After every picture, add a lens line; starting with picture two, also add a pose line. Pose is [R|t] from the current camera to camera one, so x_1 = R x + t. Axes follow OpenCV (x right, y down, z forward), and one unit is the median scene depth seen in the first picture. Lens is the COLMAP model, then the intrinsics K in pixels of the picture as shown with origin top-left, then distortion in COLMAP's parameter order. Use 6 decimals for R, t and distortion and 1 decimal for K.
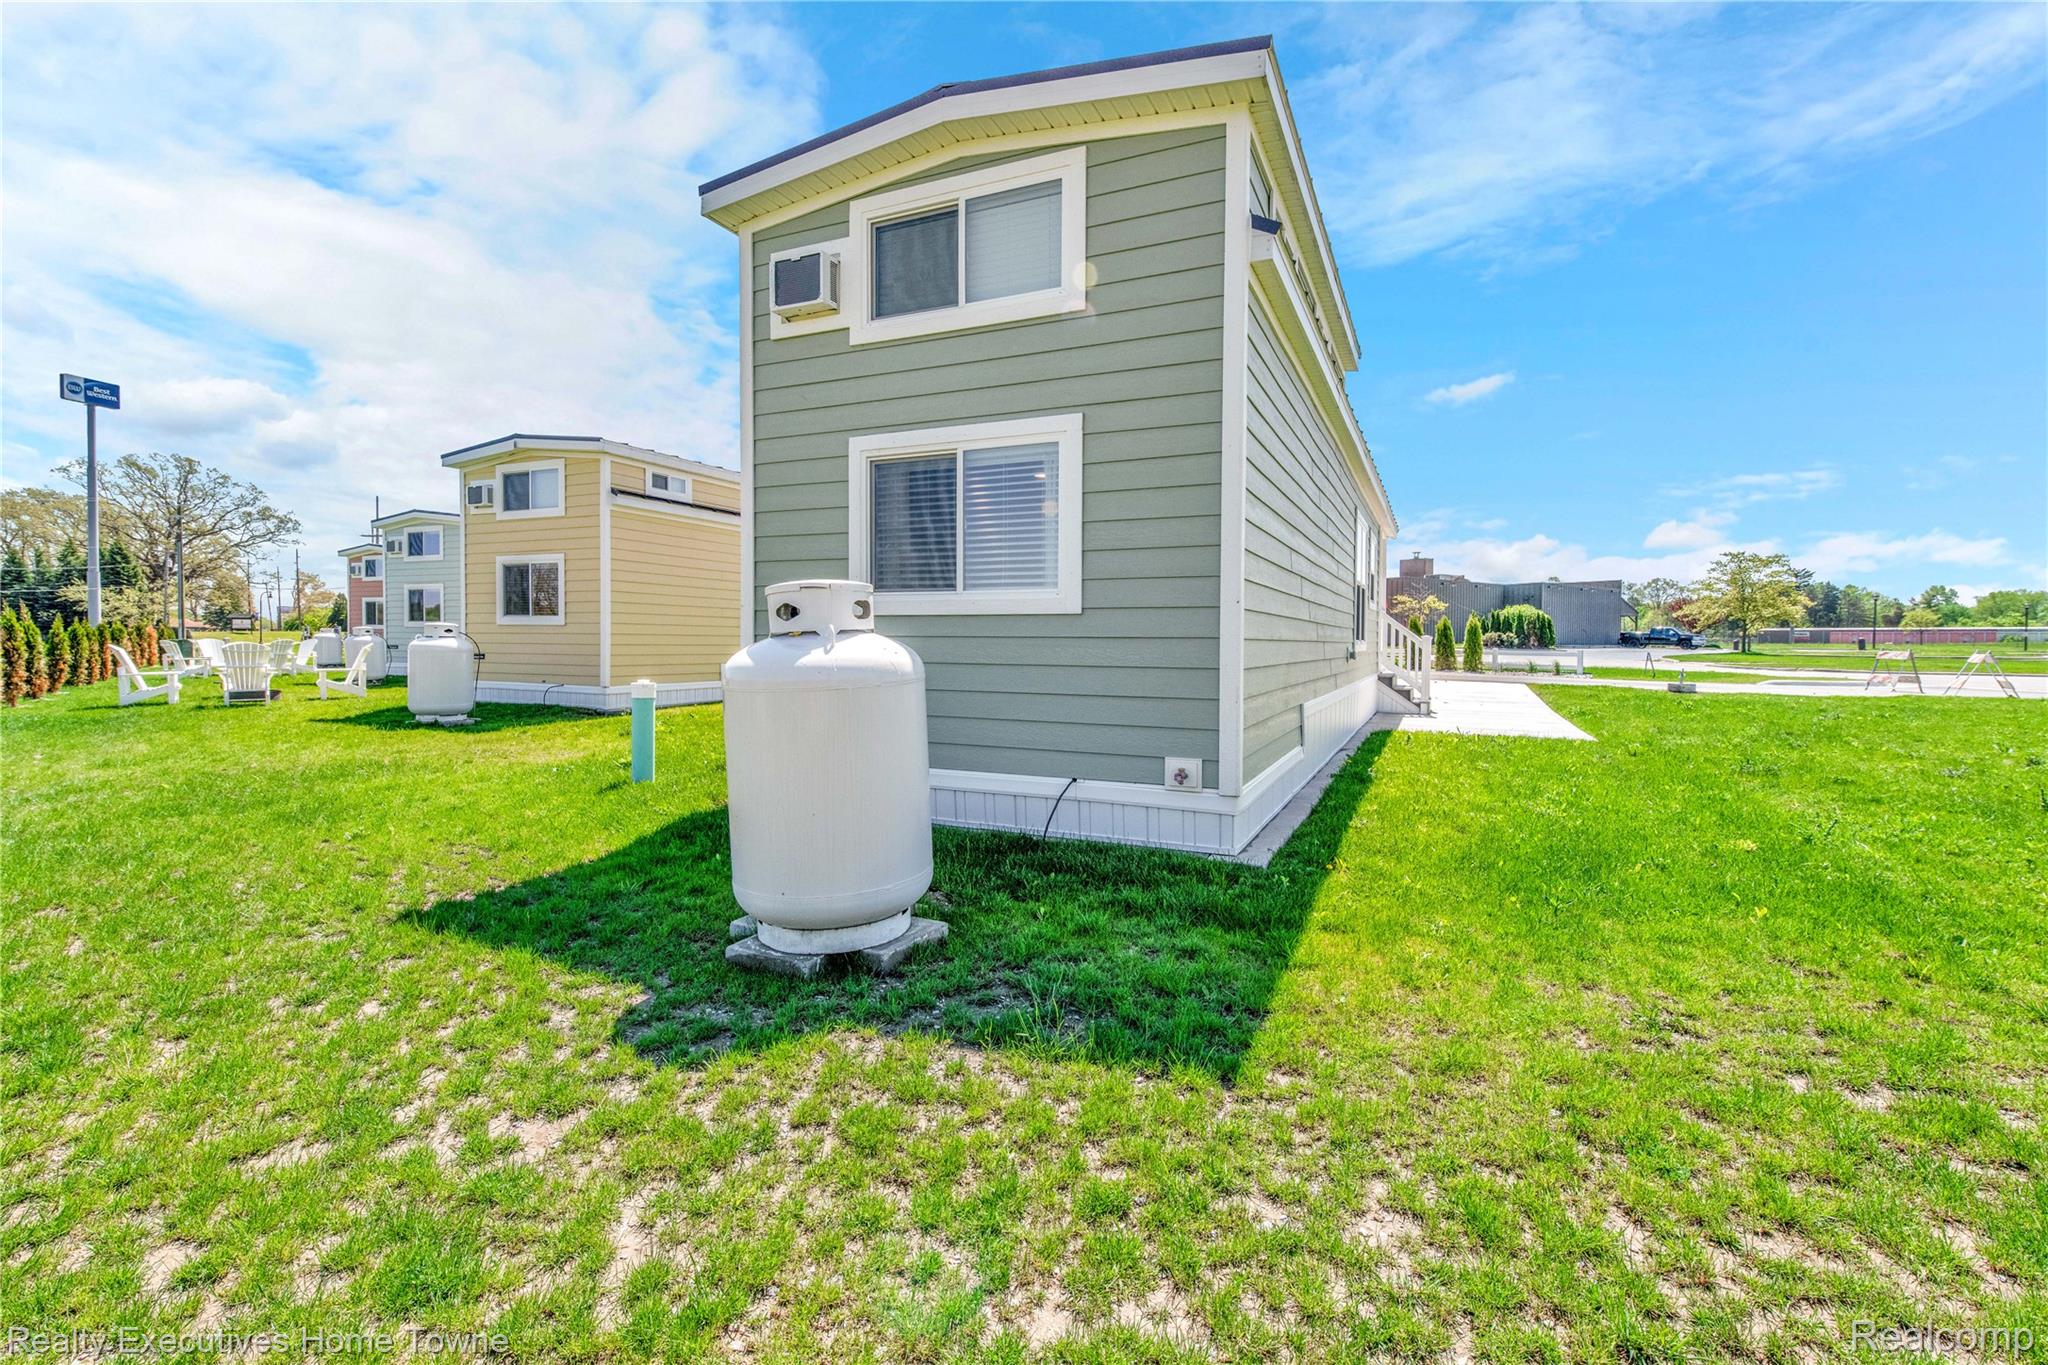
lens RADIAL K [[892.7, 0, 1024.0], [0, 892.7, 682.5], [0, 0, 1]] dist [-0.000558, 0.000014]
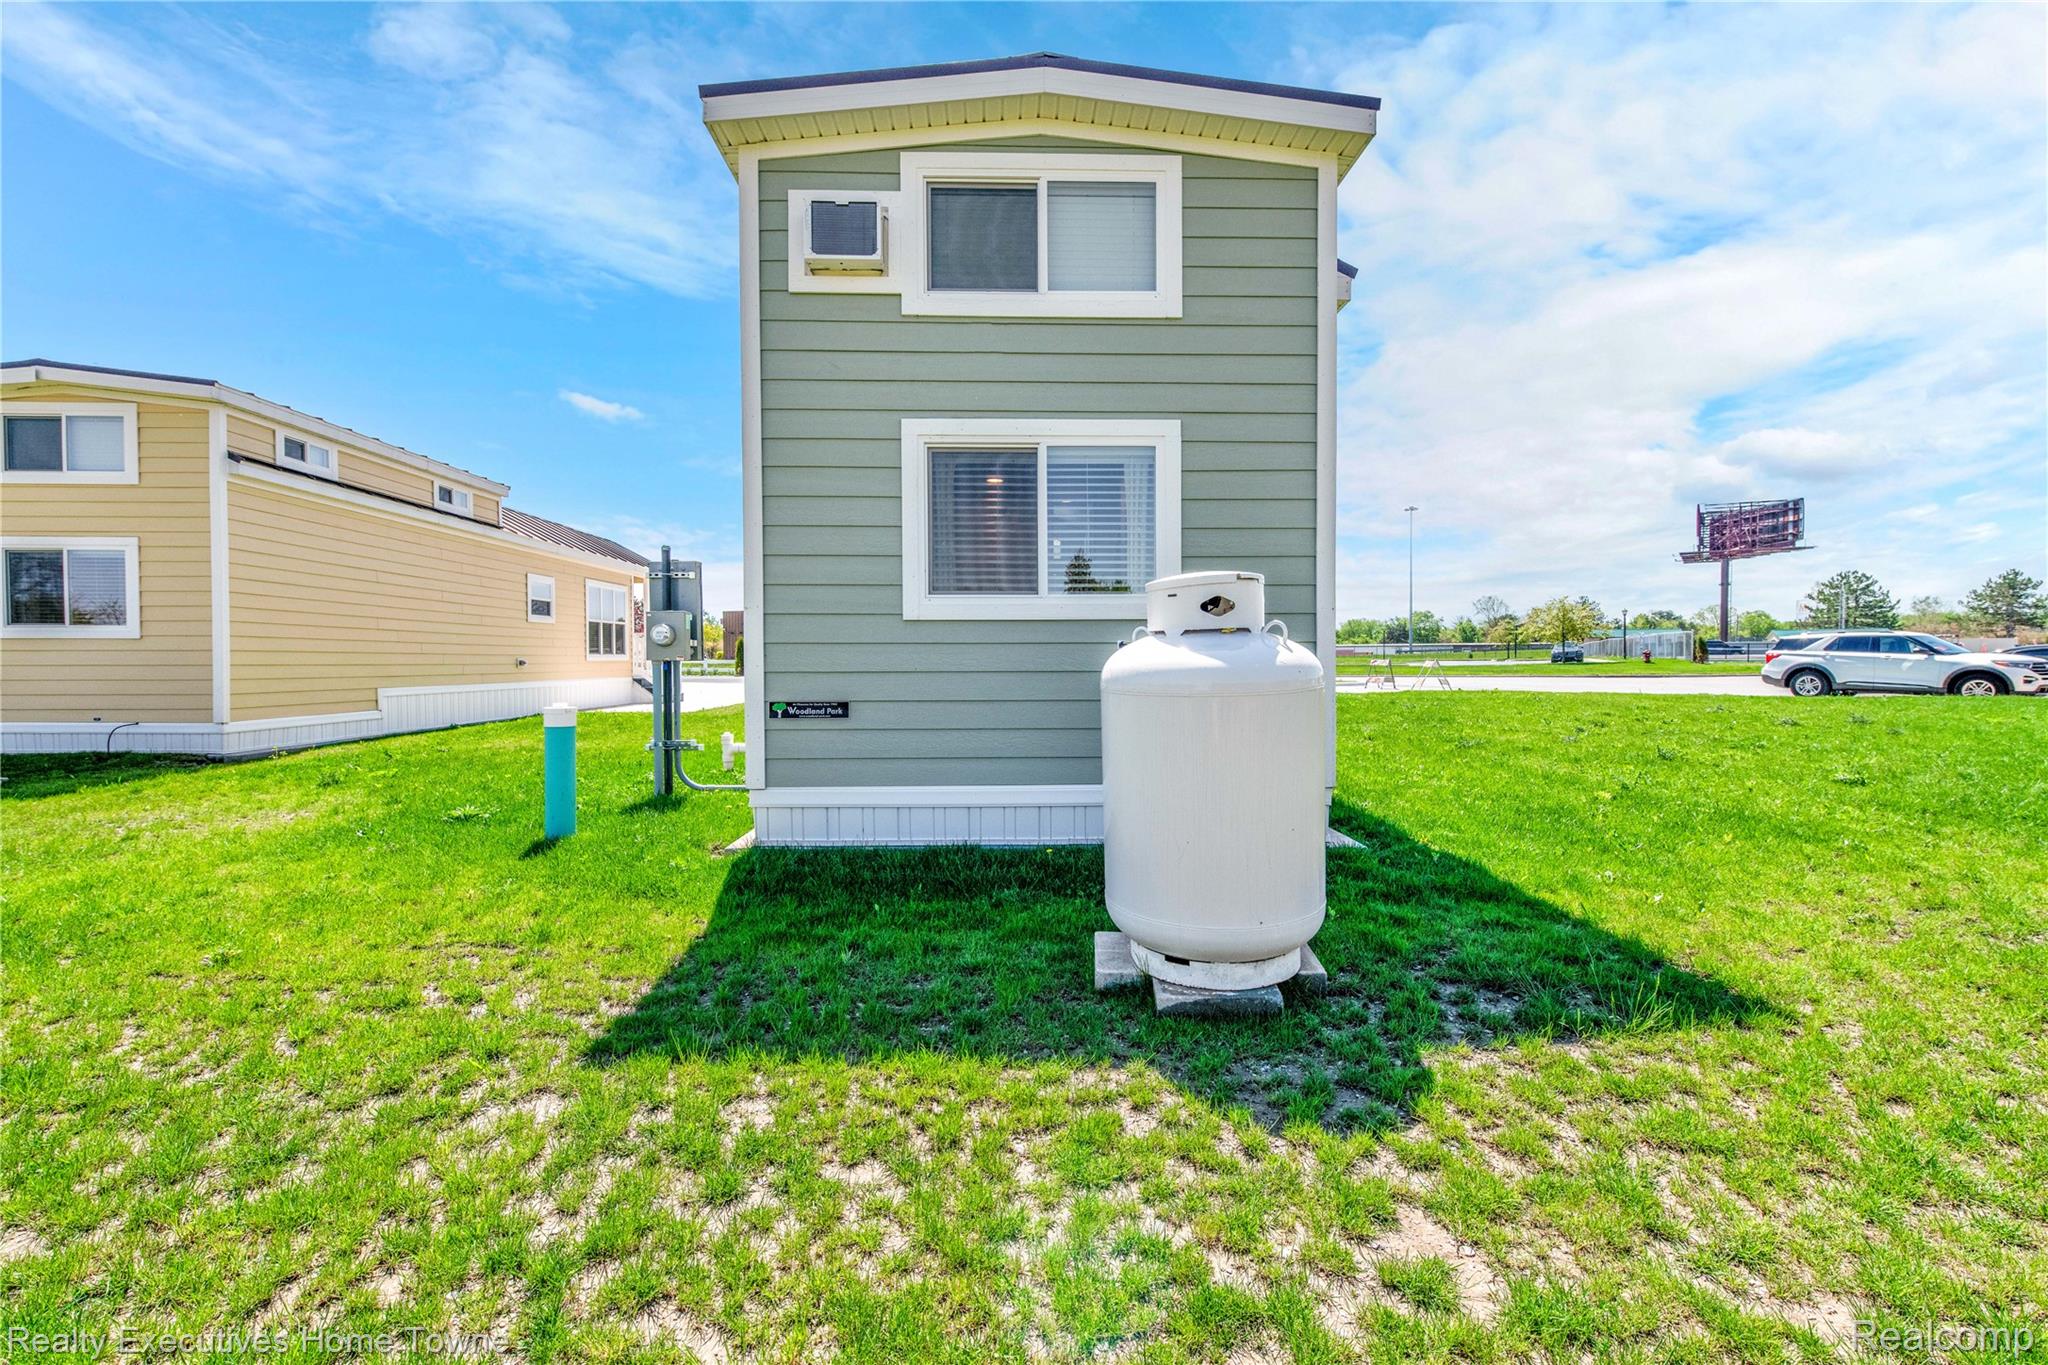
lens RADIAL K [[865.0, 0, 1053.4], [0, 865.0, 690.4], [0, 0, 1]] dist [0.001974, 0.000101]
pose [[0.897626, -0.025902, 0.439997, -0.457503], [0.030087, 0.999544, -0.002539, 0.001087], [-0.439731, 0.015518, 0.897996, 0.174485]]
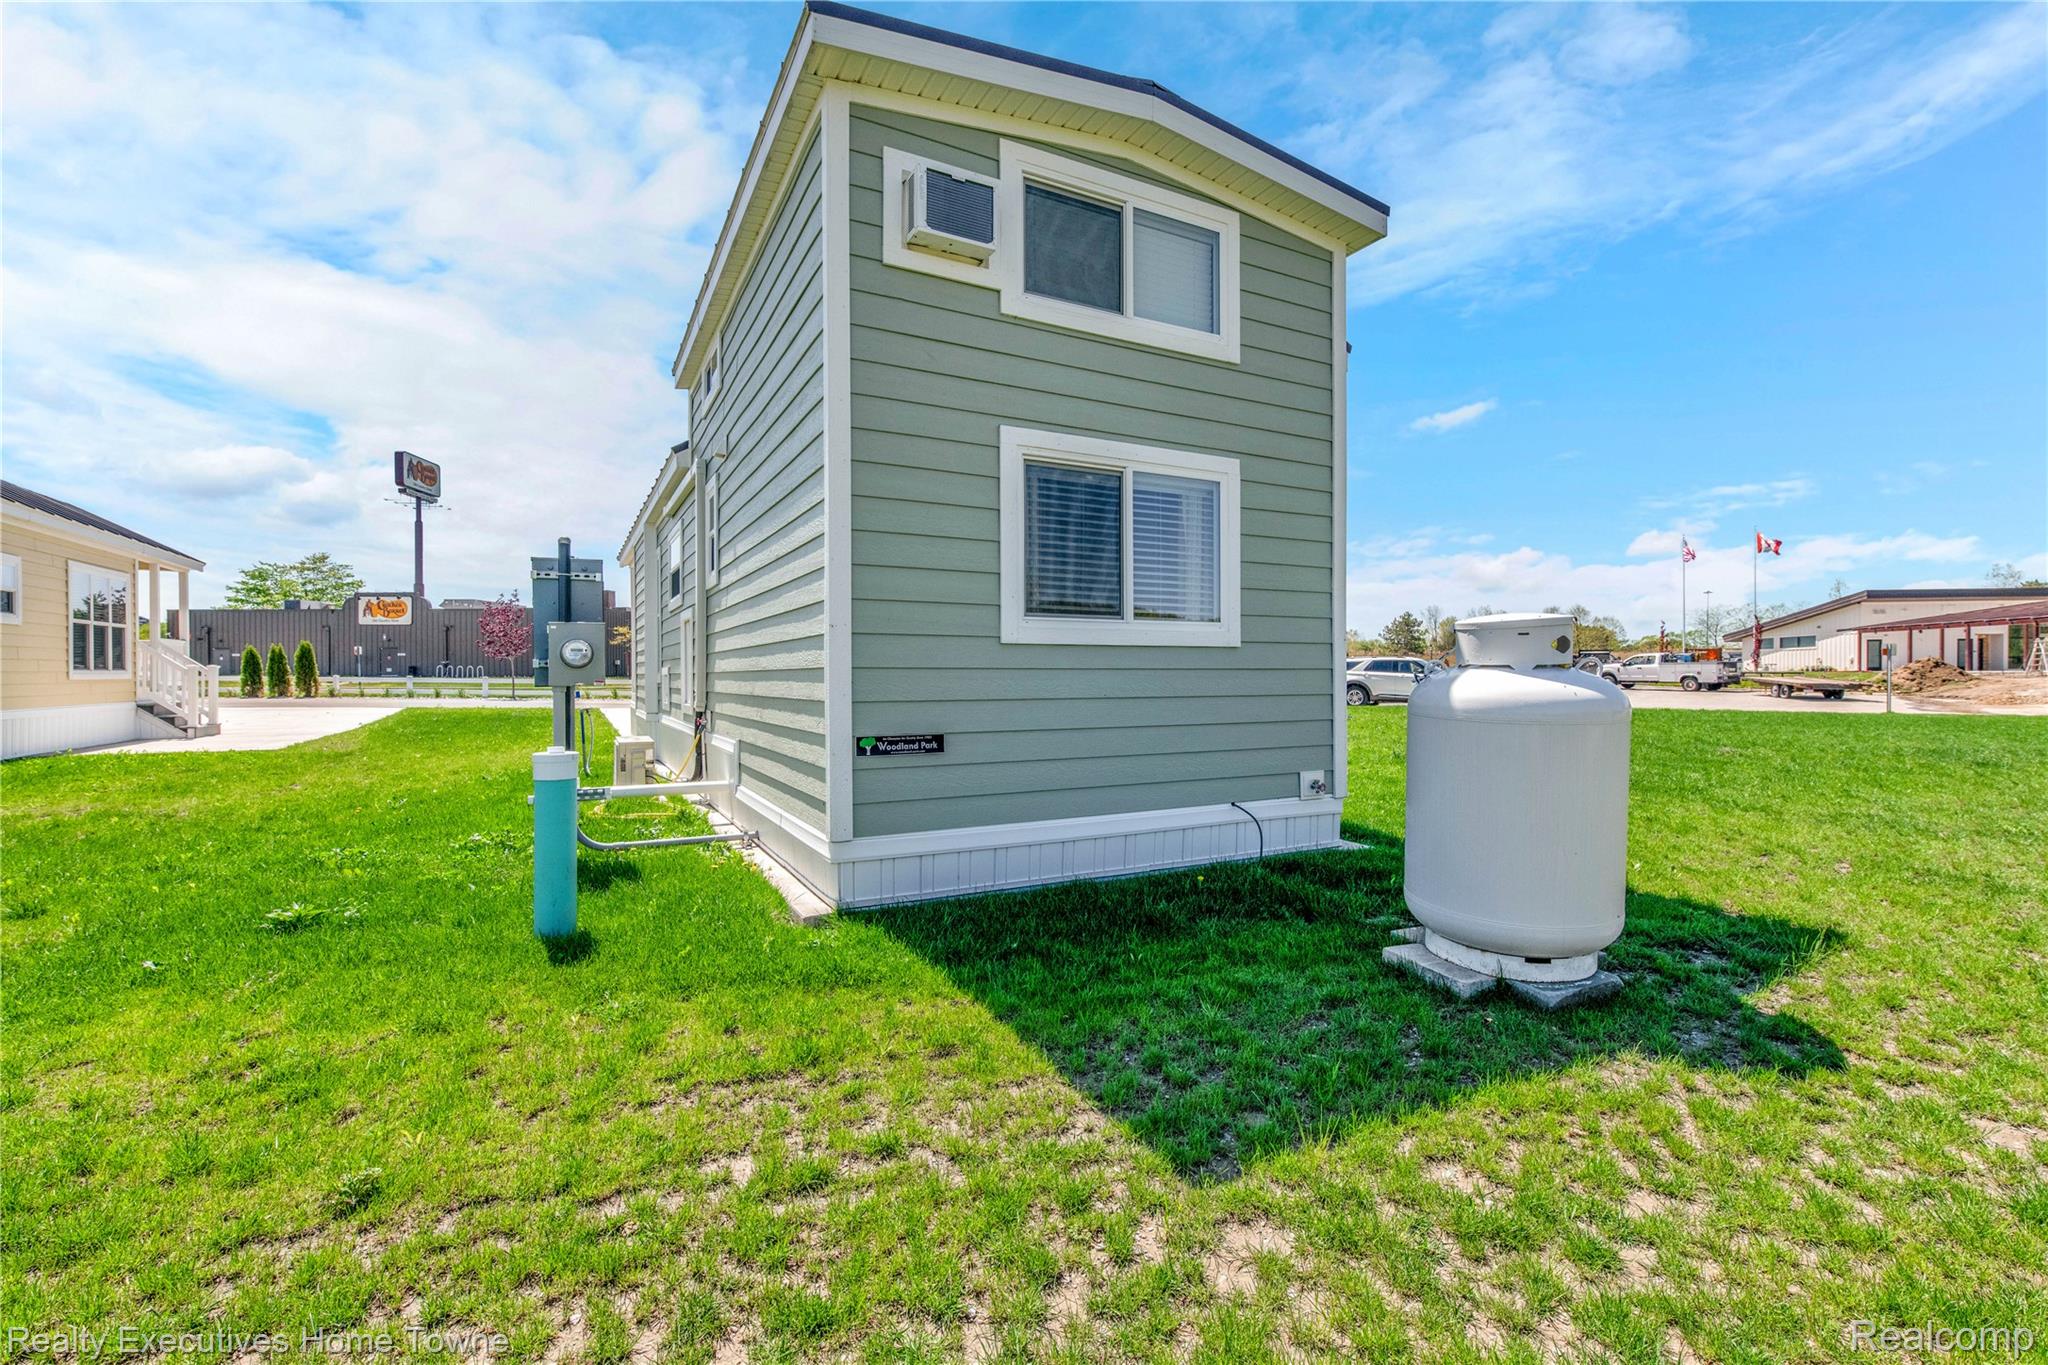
lens RADIAL K [[865.0, 0, 1053.4], [0, 865.0, 690.4], [0, 0, 1]] dist [0.001974, 0.000101]
pose [[0.611833, -0.022731, 0.790660, -0.817980], [0.042440, 0.999091, -0.004117, -0.028349], [-0.789848, 0.036074, 0.612241, 0.502743]]
